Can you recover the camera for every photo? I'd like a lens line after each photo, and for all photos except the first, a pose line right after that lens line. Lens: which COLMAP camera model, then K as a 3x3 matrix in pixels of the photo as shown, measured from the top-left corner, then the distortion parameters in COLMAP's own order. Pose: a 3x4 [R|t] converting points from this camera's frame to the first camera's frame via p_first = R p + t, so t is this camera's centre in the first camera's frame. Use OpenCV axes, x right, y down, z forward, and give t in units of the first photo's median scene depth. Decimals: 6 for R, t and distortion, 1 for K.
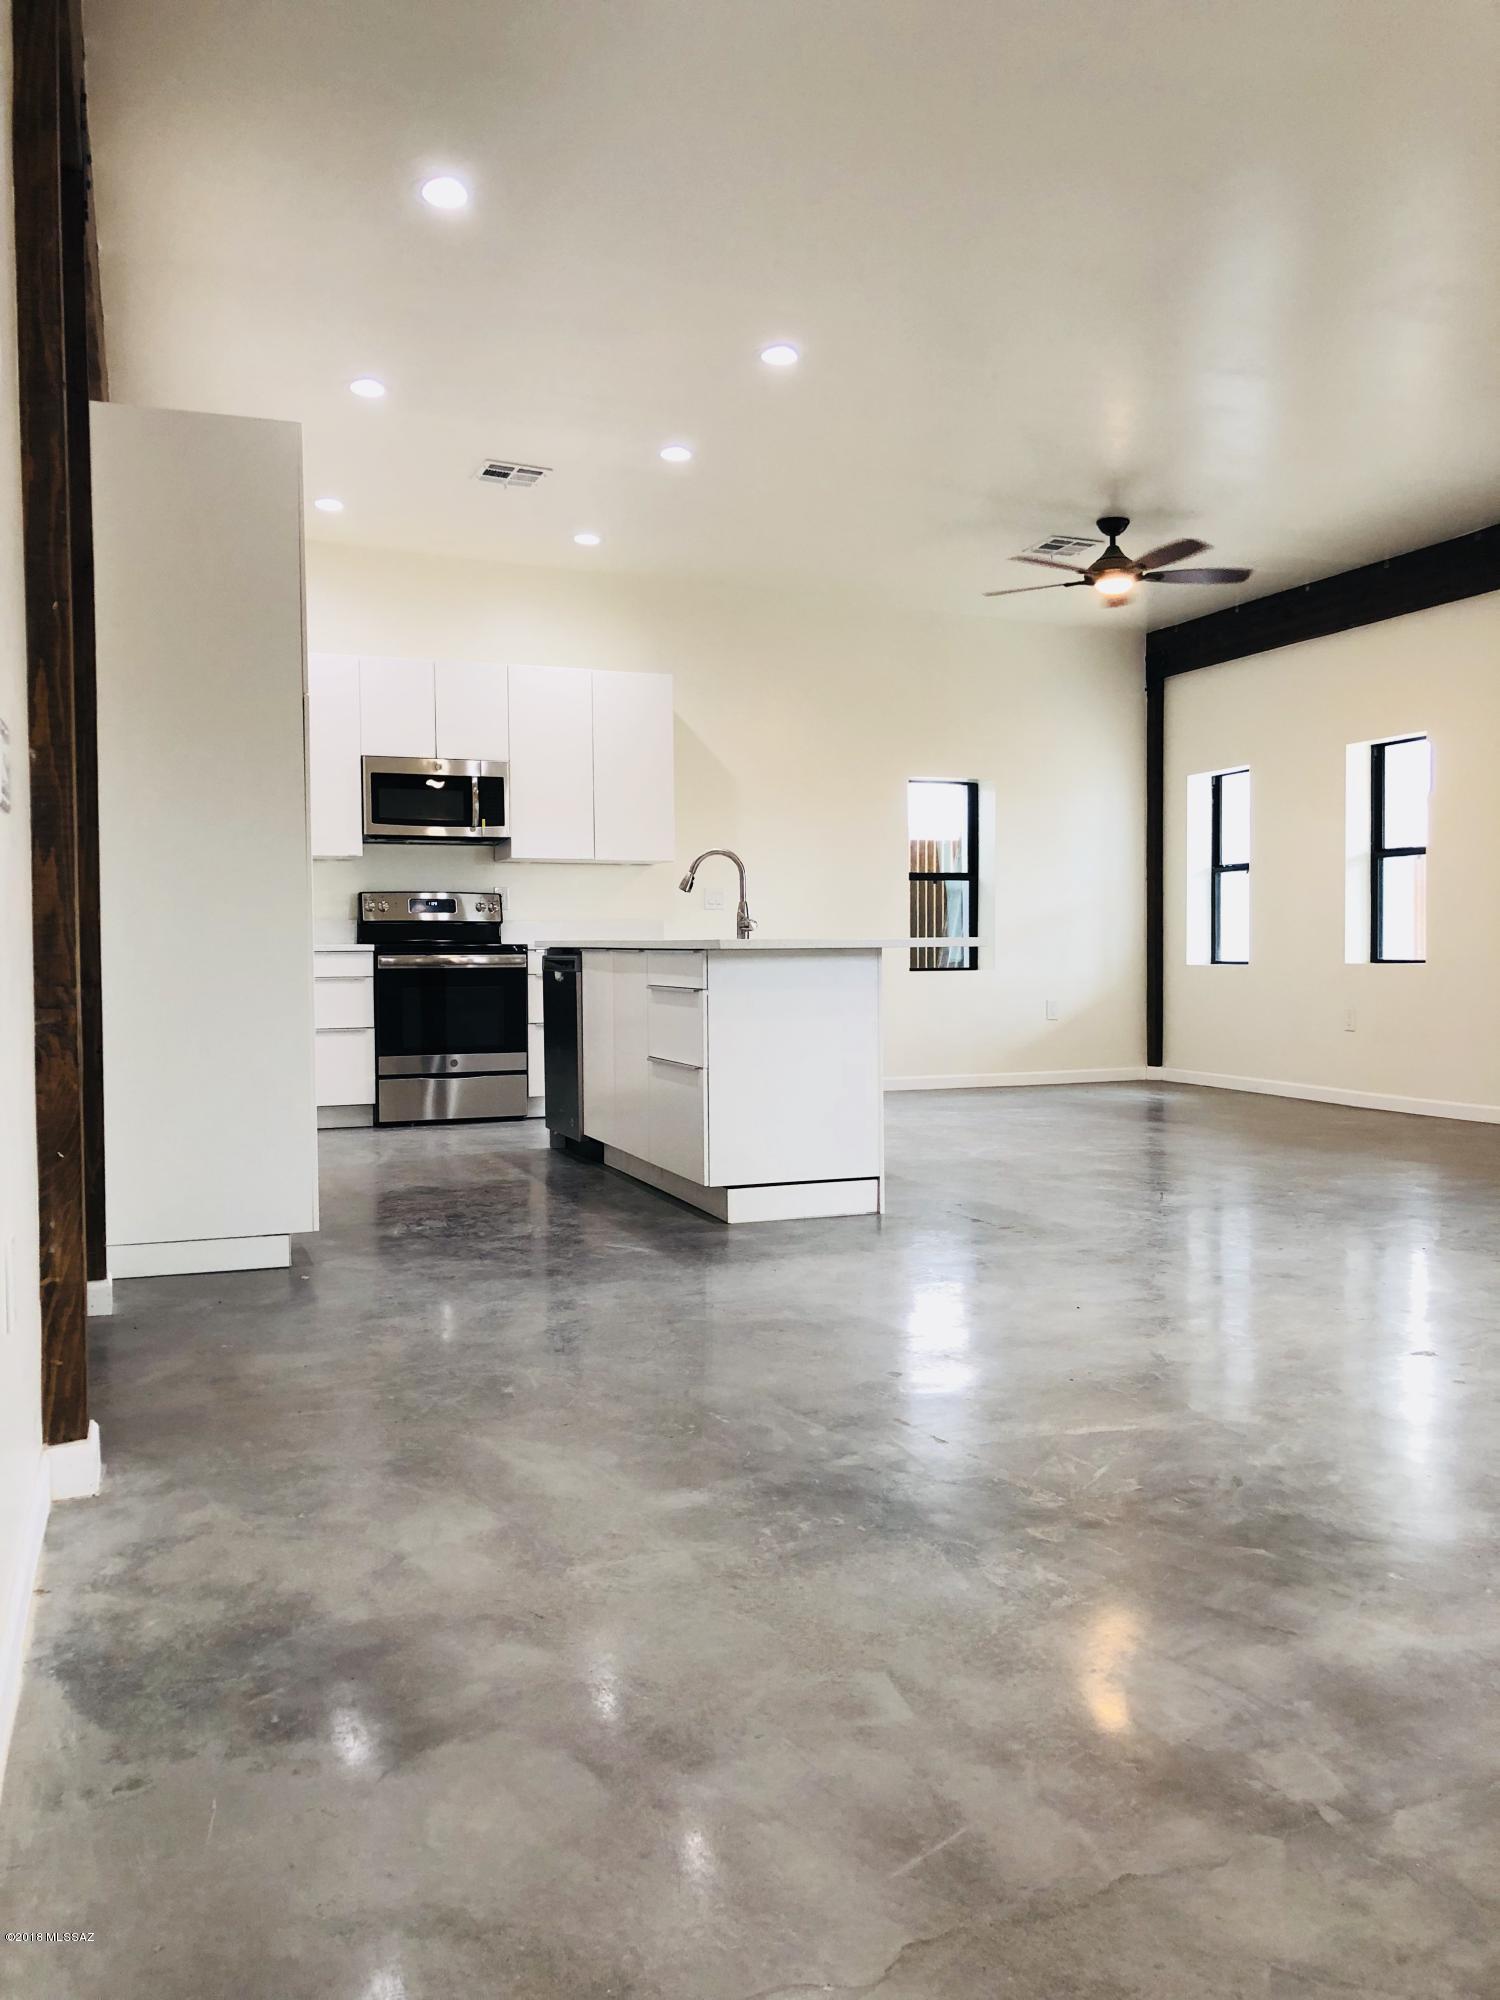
lens RADIAL K [[1630.0, 0, 750.0], [0, 1630.0, 1000.0], [0, 0, 1]] dist [0.049279, -0.077640]
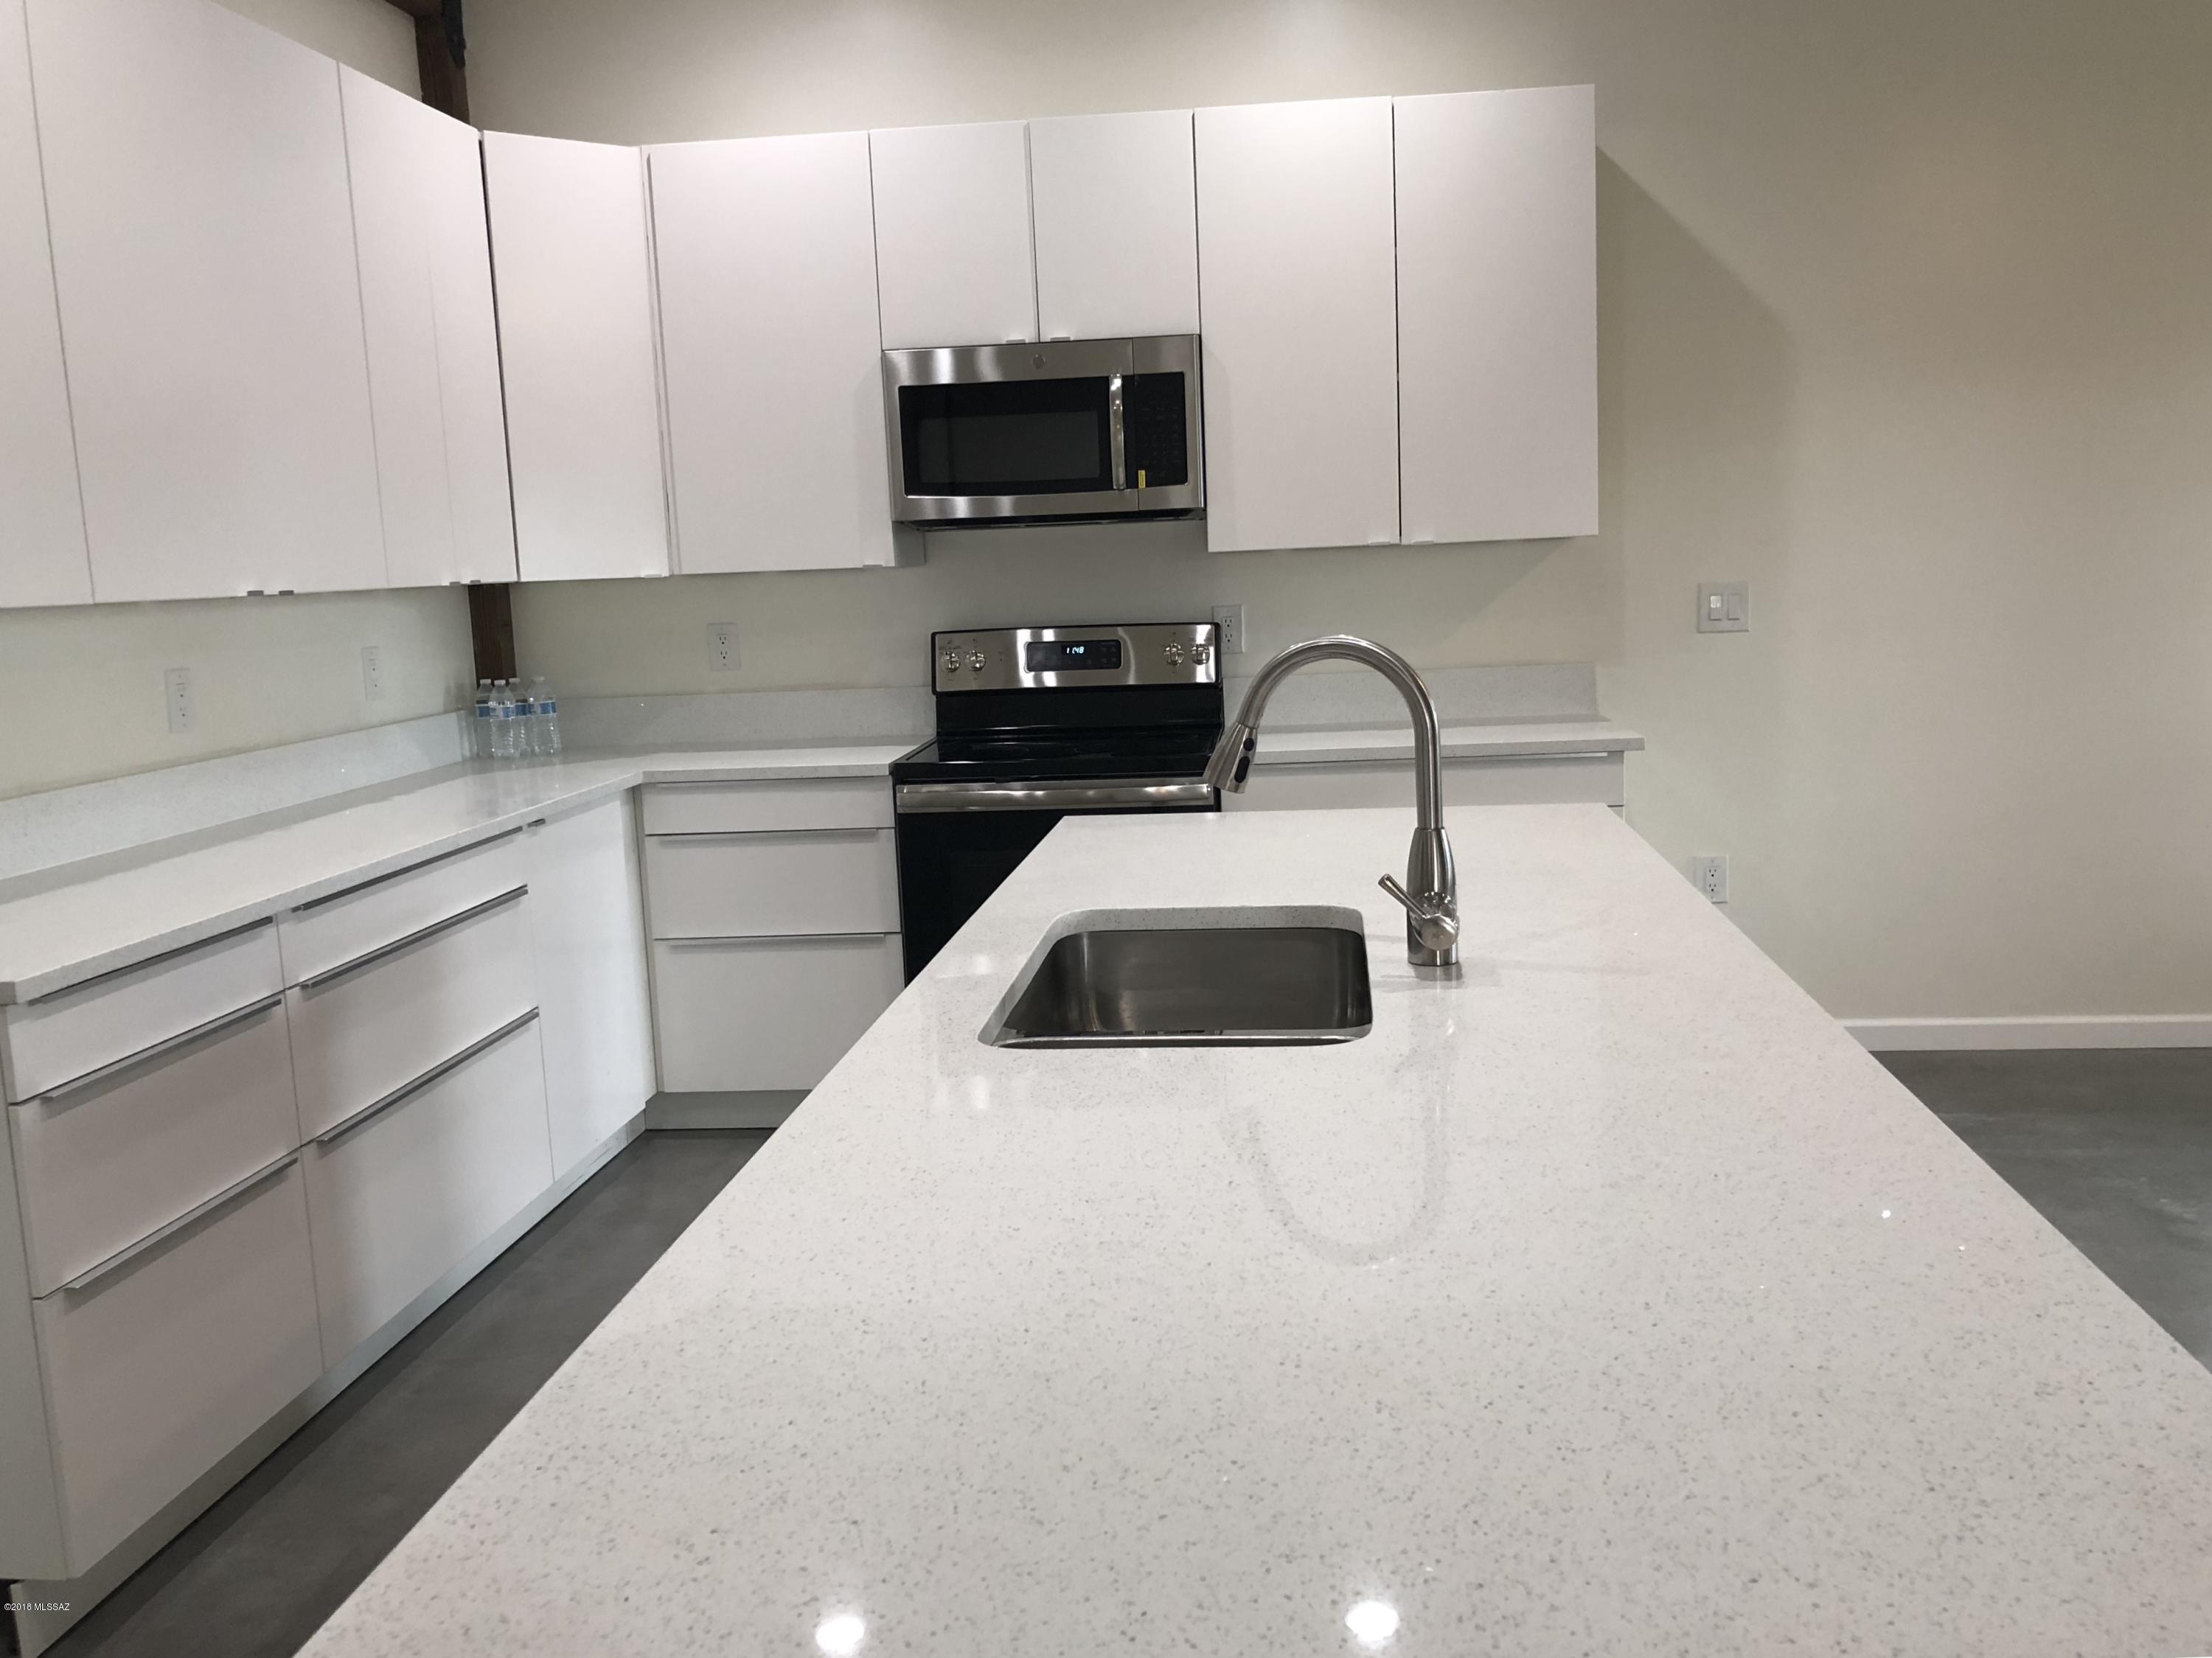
lens RADIAL K [[1892.8, 0, 1106.0], [0, 1892.8, 829.0], [0, 0, 1]] dist [0.089319, -0.213860]
pose [[0.893645, 0.034367, -0.447457, 0.068867], [0.022368, 0.992413, 0.120895, -0.075789], [0.448217, -0.118046, 0.886096, 0.514459]]
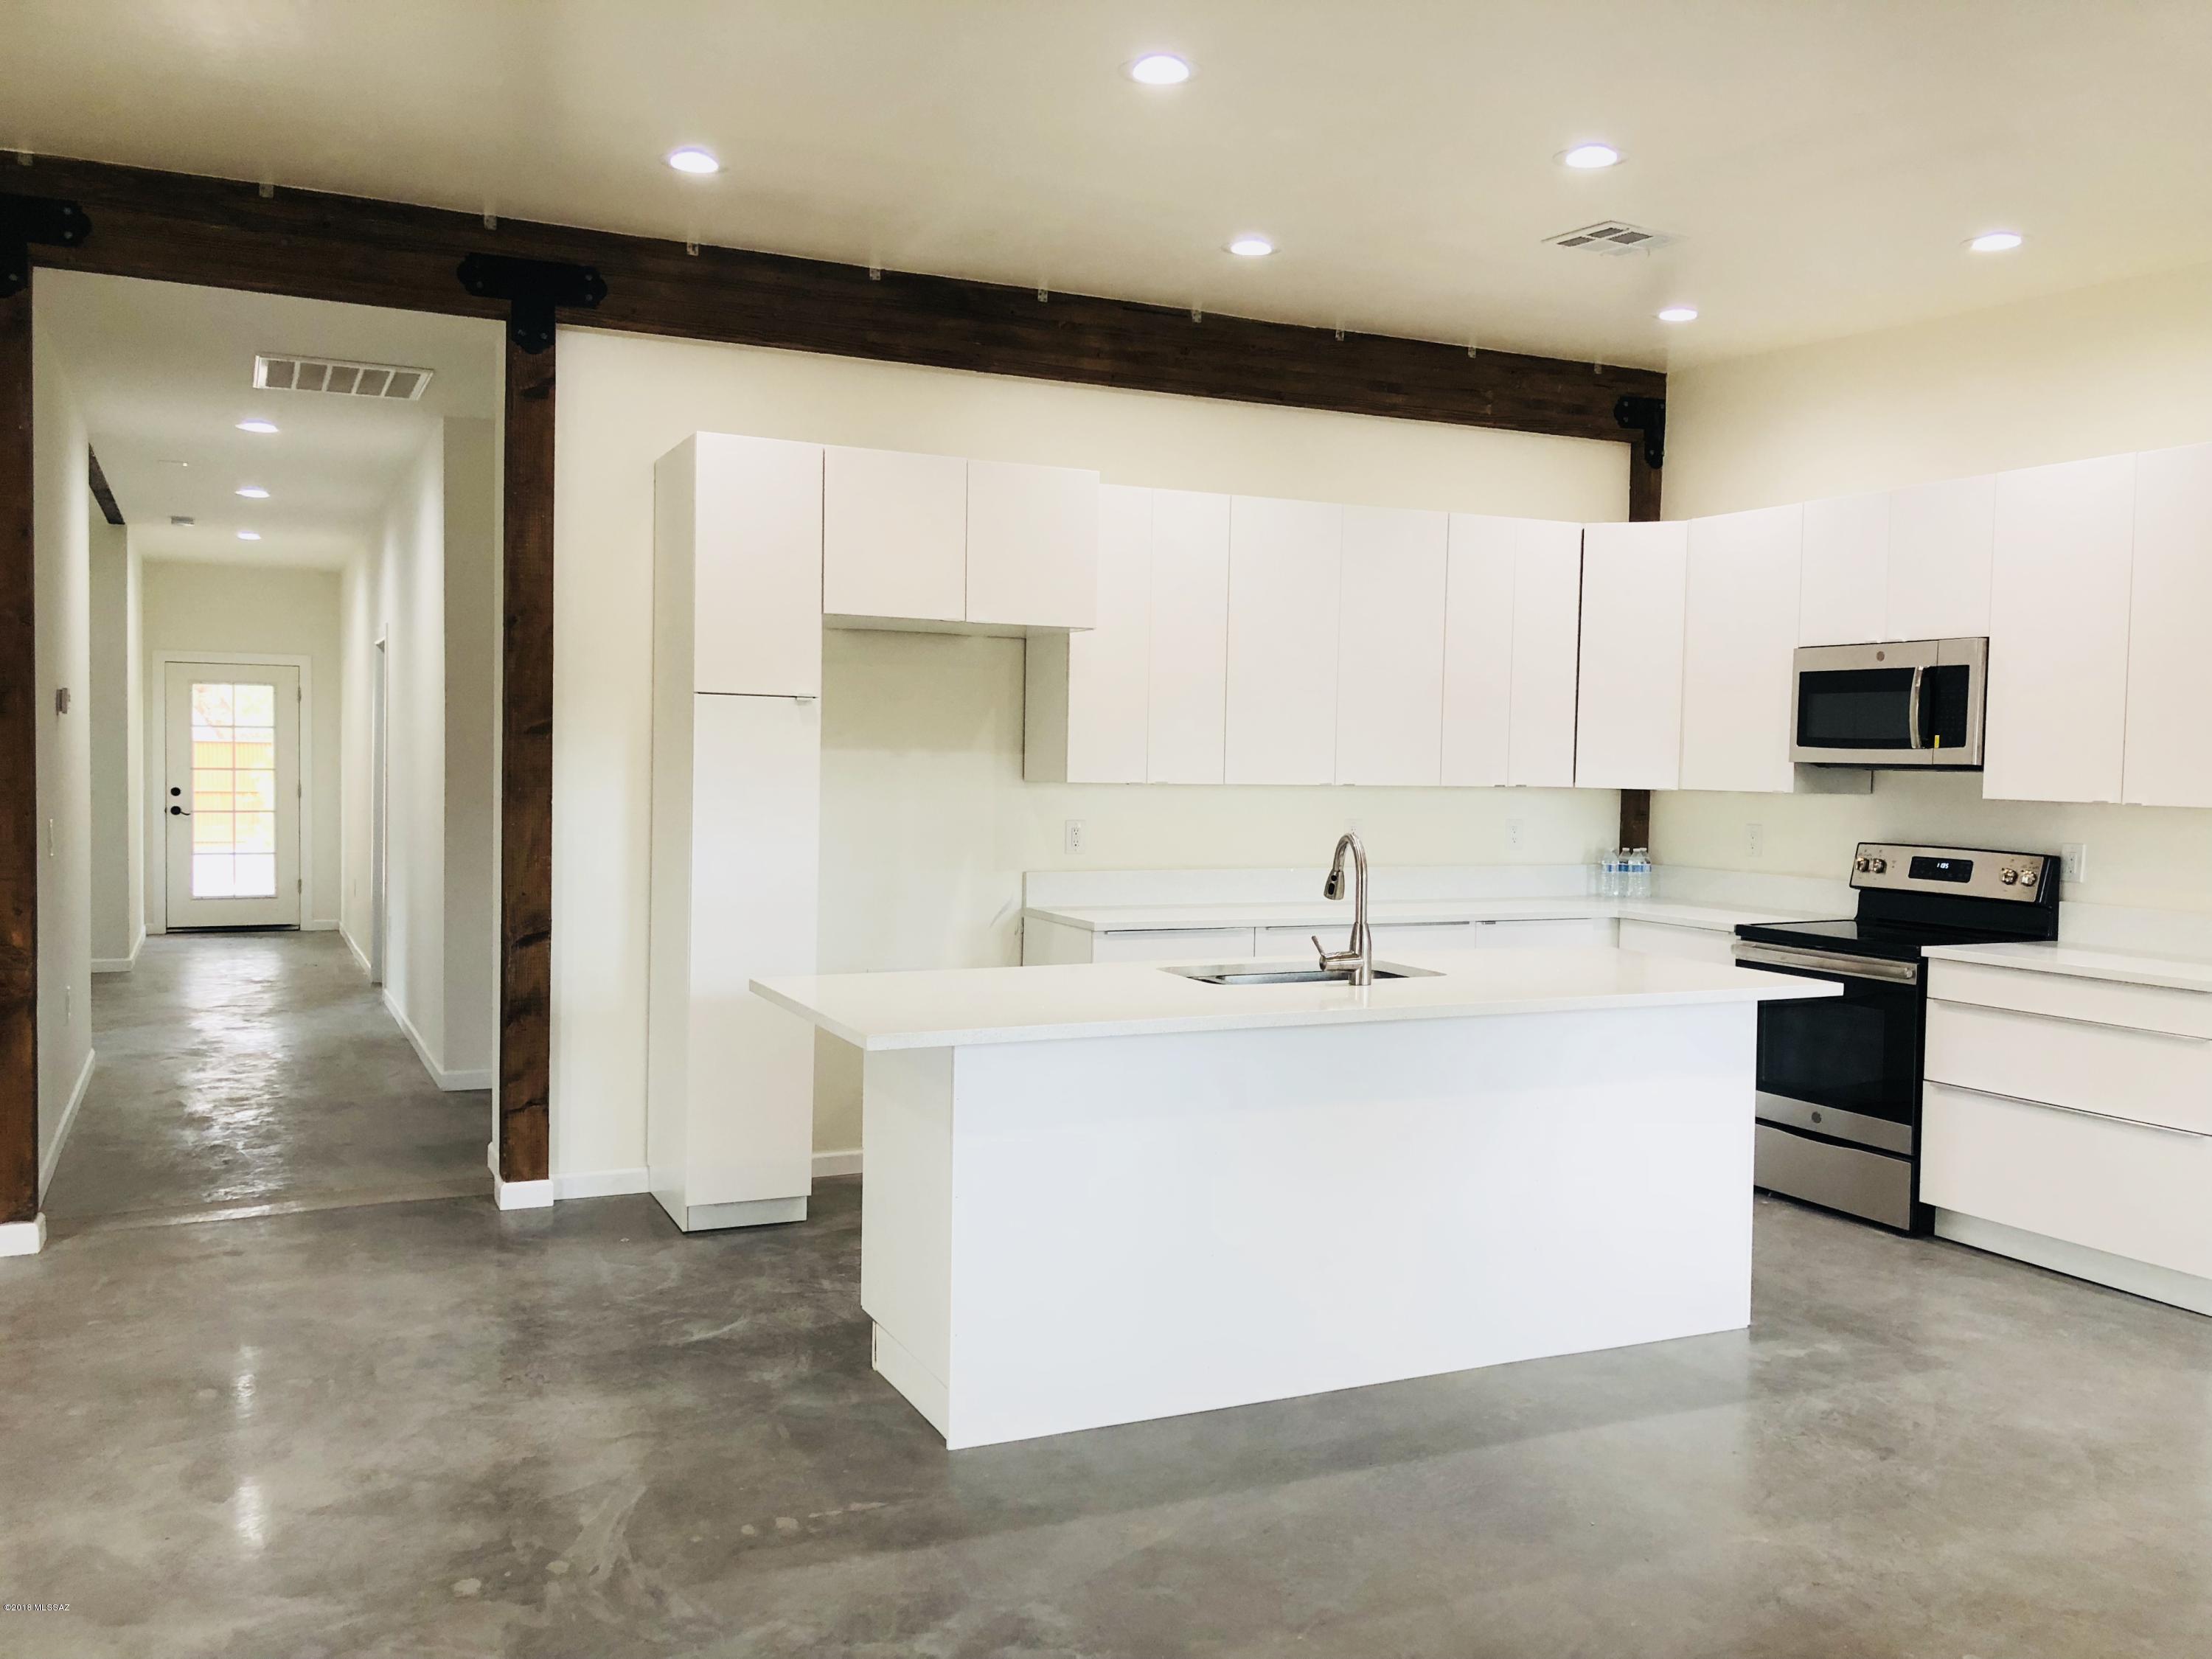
lens RADIAL K [[1802.7, 0, 1107.5], [0, 1802.7, 836.3], [0, 0, 1]] dist [0.049279, -0.077640]
pose [[0.081267, 0.051762, -0.995347, 0.492337], [-0.049925, 0.997608, 0.047803, -0.090045], [0.995441, 0.045808, 0.083657, 0.636107]]
